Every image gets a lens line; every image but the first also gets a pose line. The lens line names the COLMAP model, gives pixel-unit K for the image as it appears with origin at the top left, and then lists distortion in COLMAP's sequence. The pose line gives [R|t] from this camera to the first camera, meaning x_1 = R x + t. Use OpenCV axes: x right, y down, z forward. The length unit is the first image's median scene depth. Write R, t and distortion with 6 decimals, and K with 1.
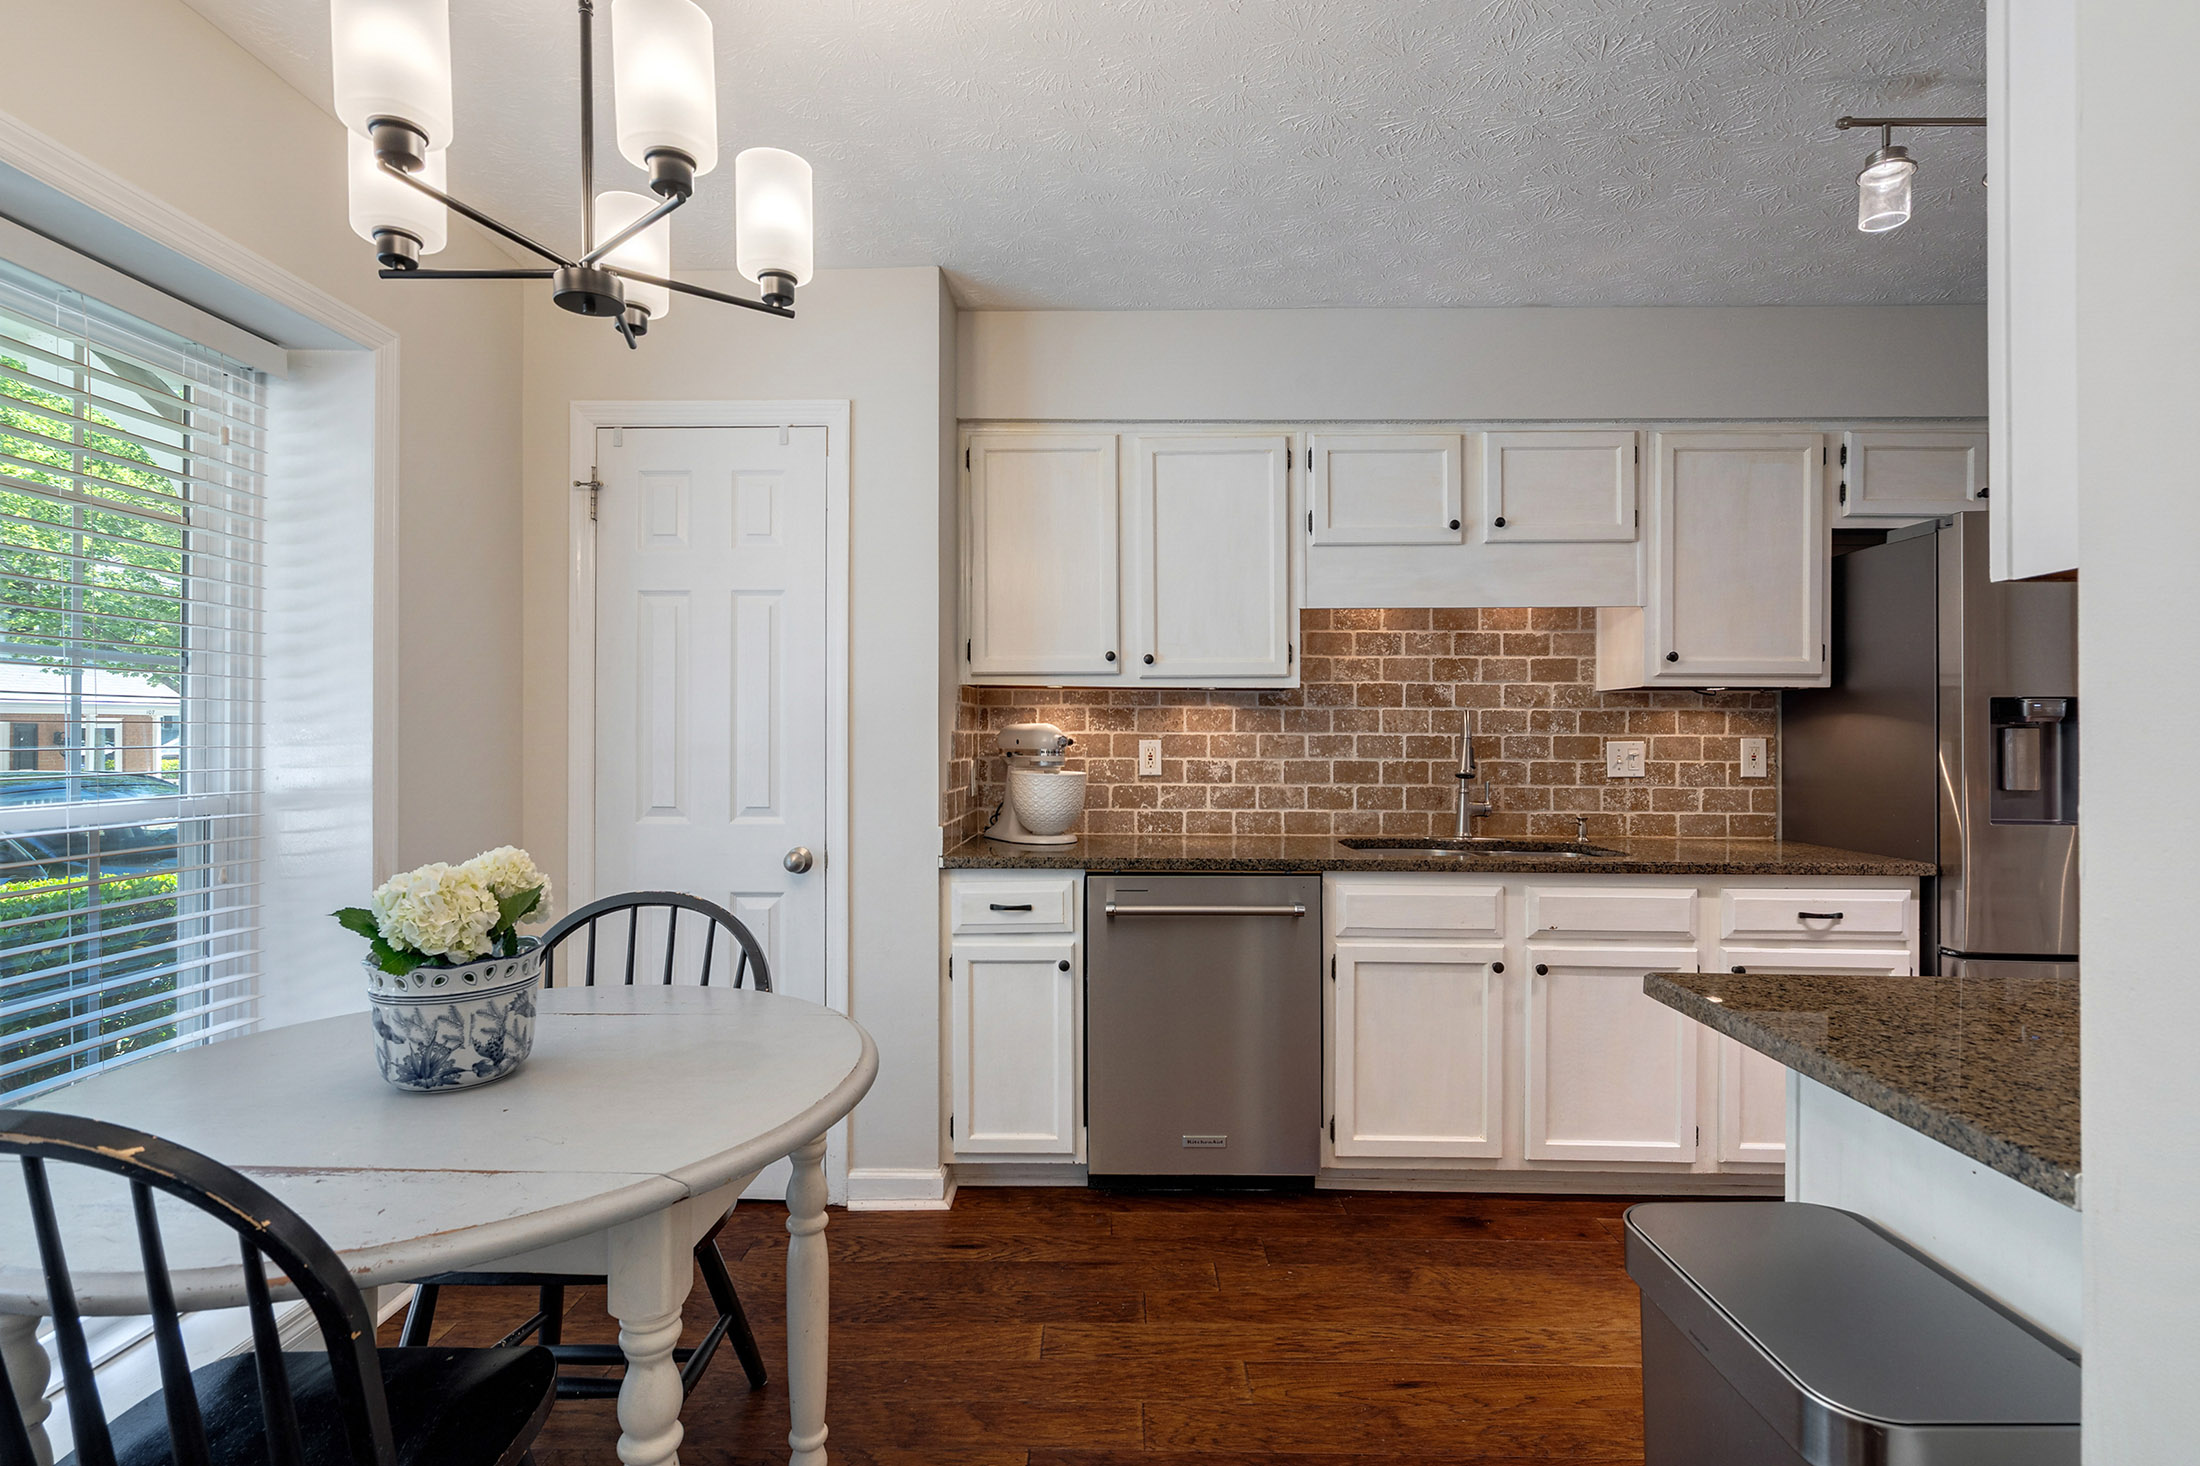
lens RADIAL K [[994.1, 0, 1089.9], [0, 994.1, 727.0], [0, 0, 1]] dist [-0.006678, 0.002849]
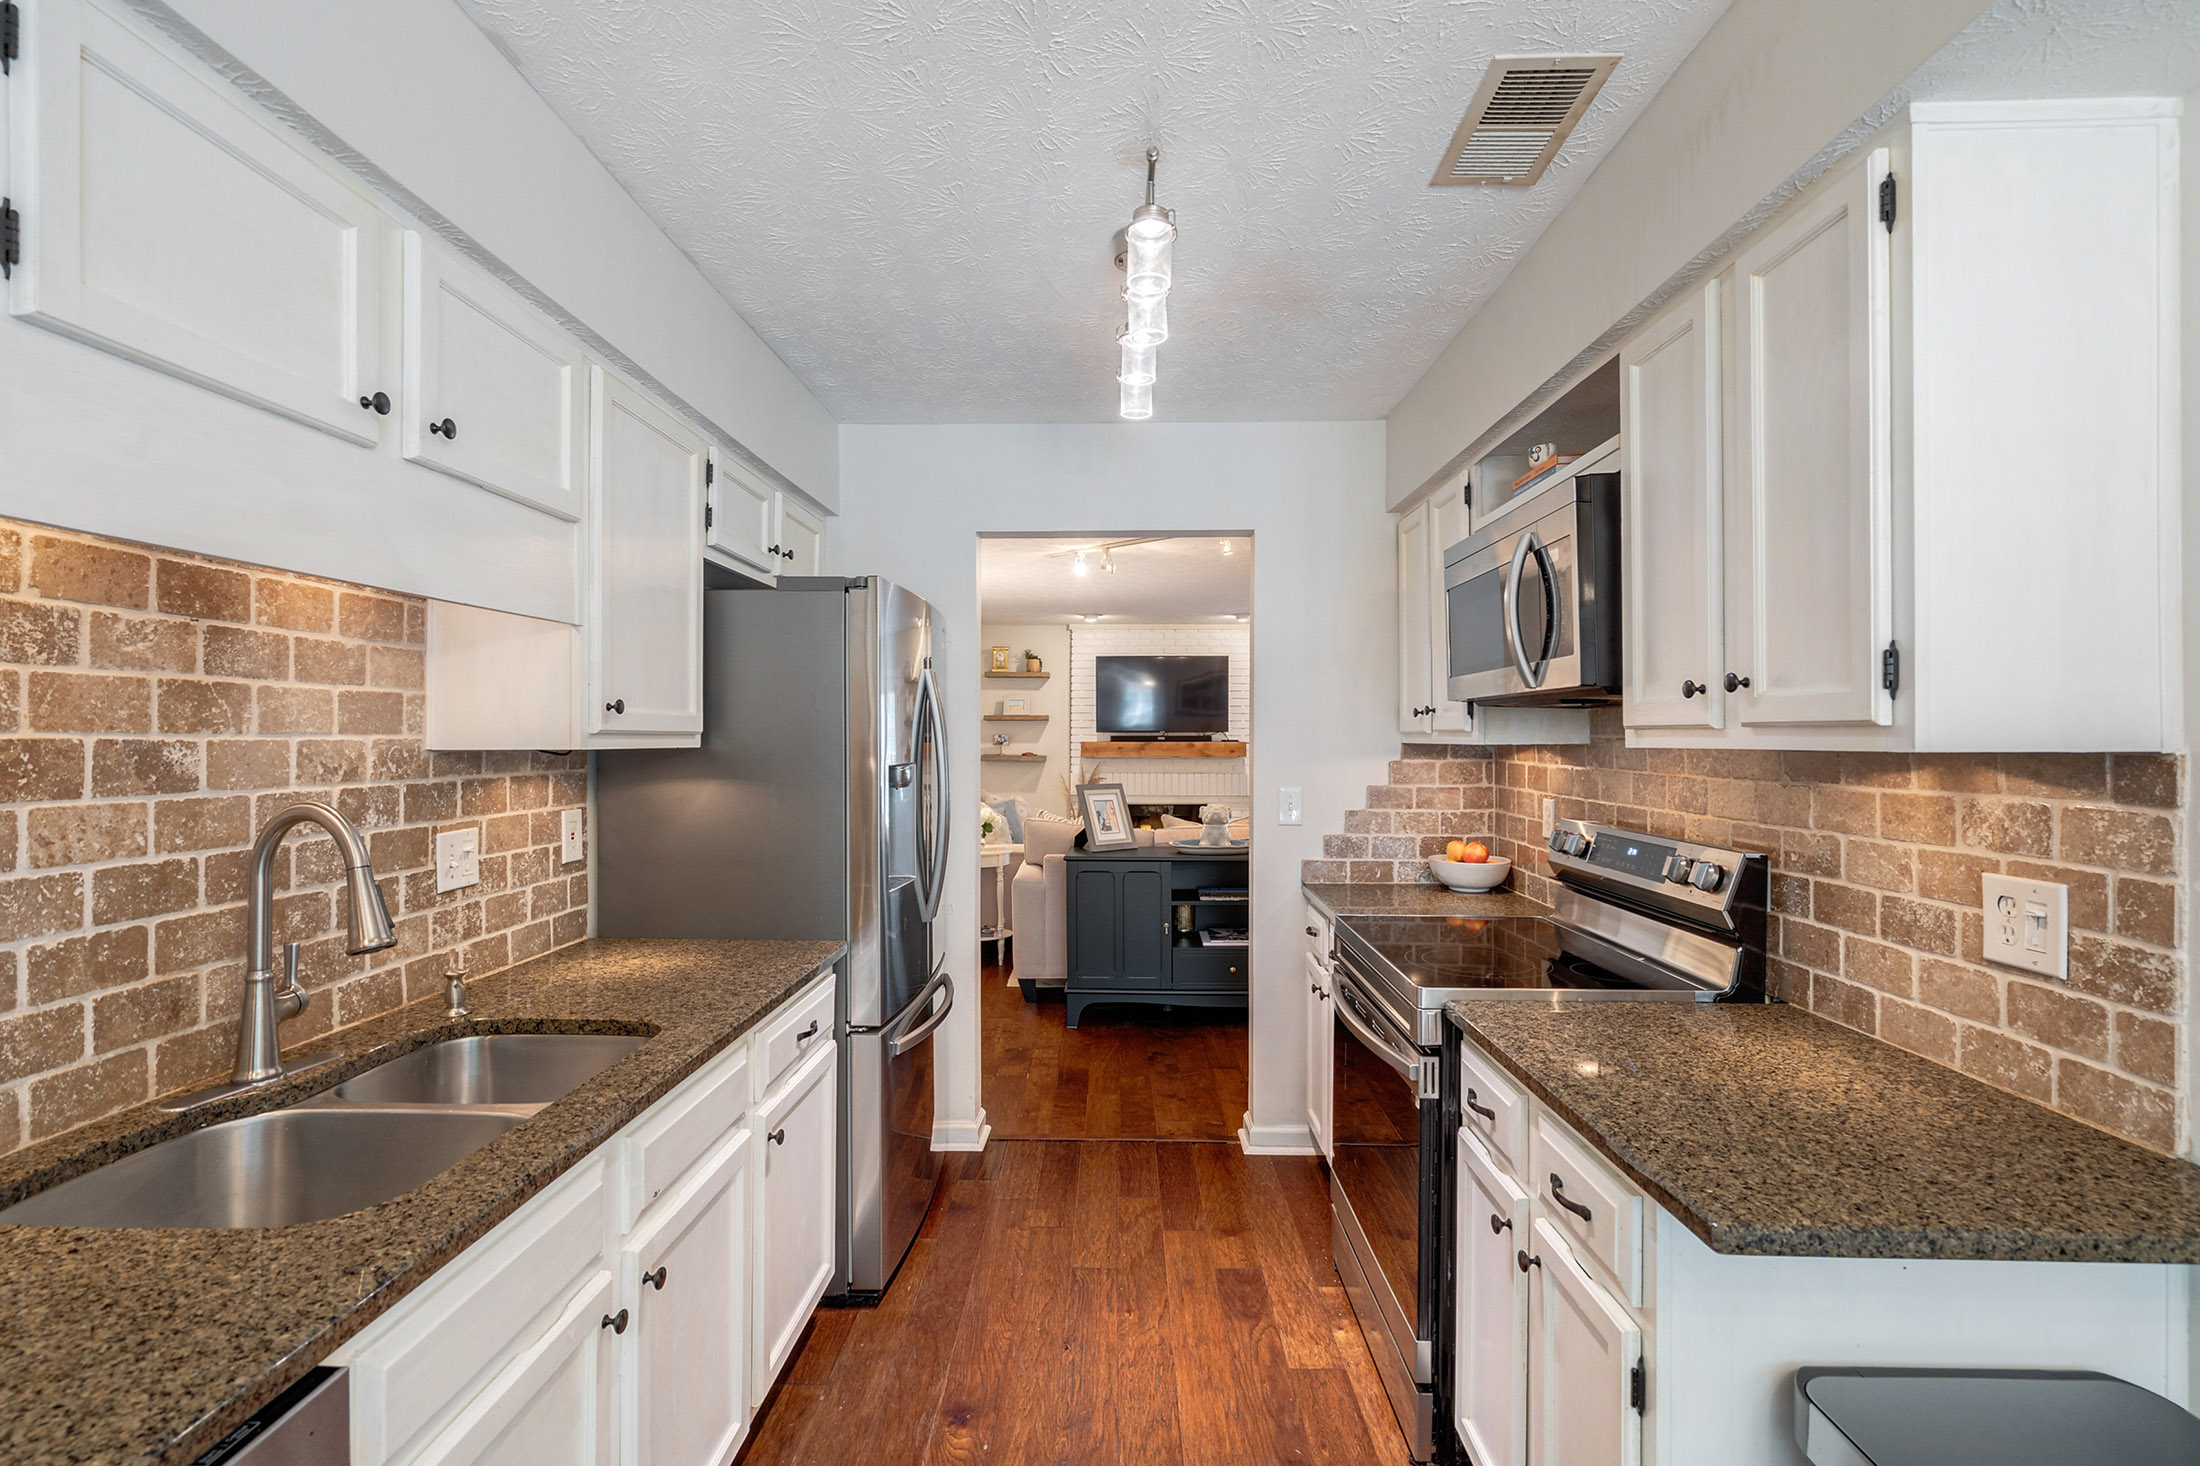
lens RADIAL K [[994.1, 0, 1096.6], [0, 994.1, 733.0], [0, 0, 1]] dist [-0.006678, 0.002849]
pose [[0.004022, -0.000387, 0.999992, -0.084579], [-0.006569, 0.999978, 0.000414, -0.054231], [-0.999970, -0.006570, 0.004020, 0.662573]]
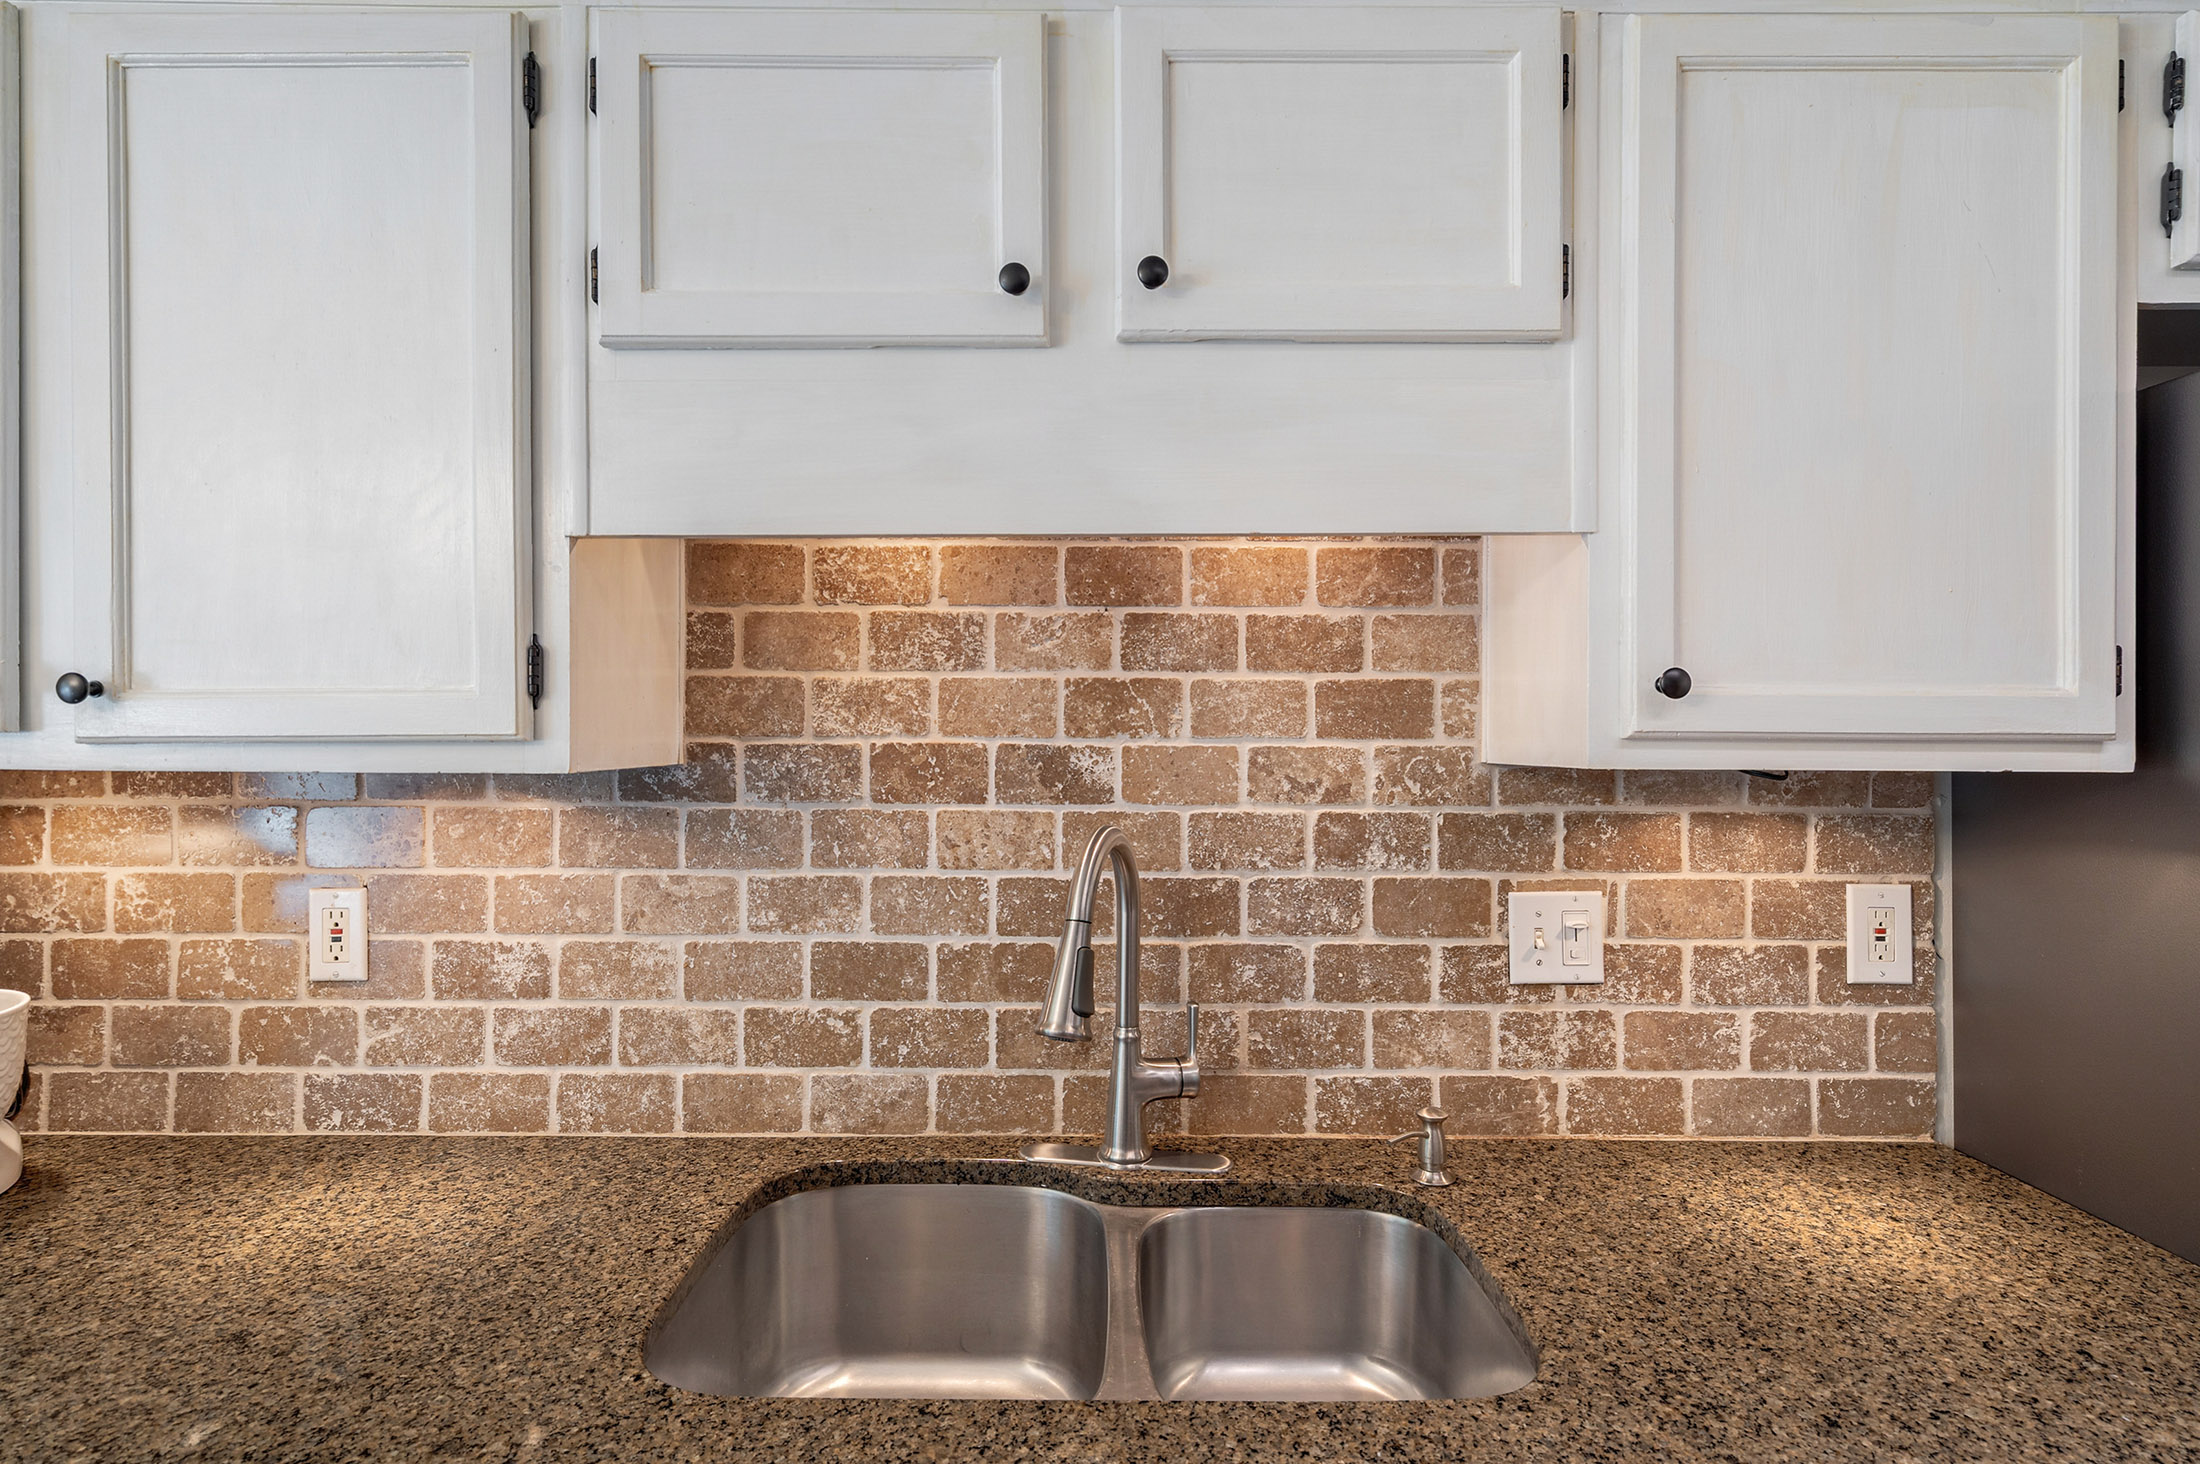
lens RADIAL K [[1102.8, 0, 1069.7], [0, 1102.8, 729.7], [0, 0, 1]] dist [-0.002275, 0.002296]
pose [[0.999707, -0.000064, 0.024197, 0.372896], [0.000091, 0.999999, -0.001112, -0.053974], [-0.024197, 0.001114, 0.999707, 0.629884]]
